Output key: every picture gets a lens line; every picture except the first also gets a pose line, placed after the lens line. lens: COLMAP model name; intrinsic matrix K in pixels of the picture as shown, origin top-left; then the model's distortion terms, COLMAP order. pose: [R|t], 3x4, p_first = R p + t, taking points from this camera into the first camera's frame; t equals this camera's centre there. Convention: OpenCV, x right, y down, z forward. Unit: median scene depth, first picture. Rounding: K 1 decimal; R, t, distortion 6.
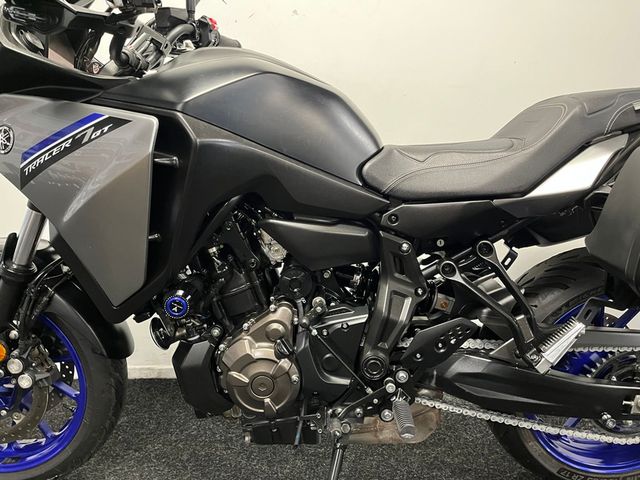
lens RADIAL K [[468.2, 0, 320.0], [0, 468.2, 240.0], [0, 0, 1]] dist [0.077608, -0.091181]
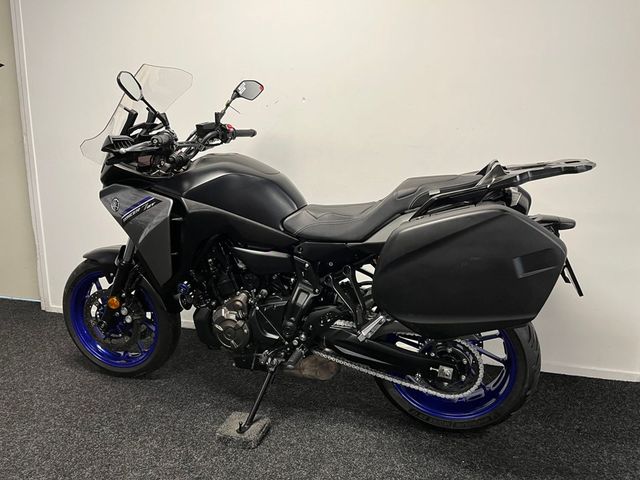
lens RADIAL K [[468.2, 0, 320.0], [0, 468.2, 240.0], [0, 0, 1]] dist [0.077608, -0.091181]
pose [[0.954281, 0.052051, -0.294345, 0.746059], [-0.043121, 0.998394, 0.036753, -0.148418], [0.295786, -0.022381, 0.954992, -0.678140]]
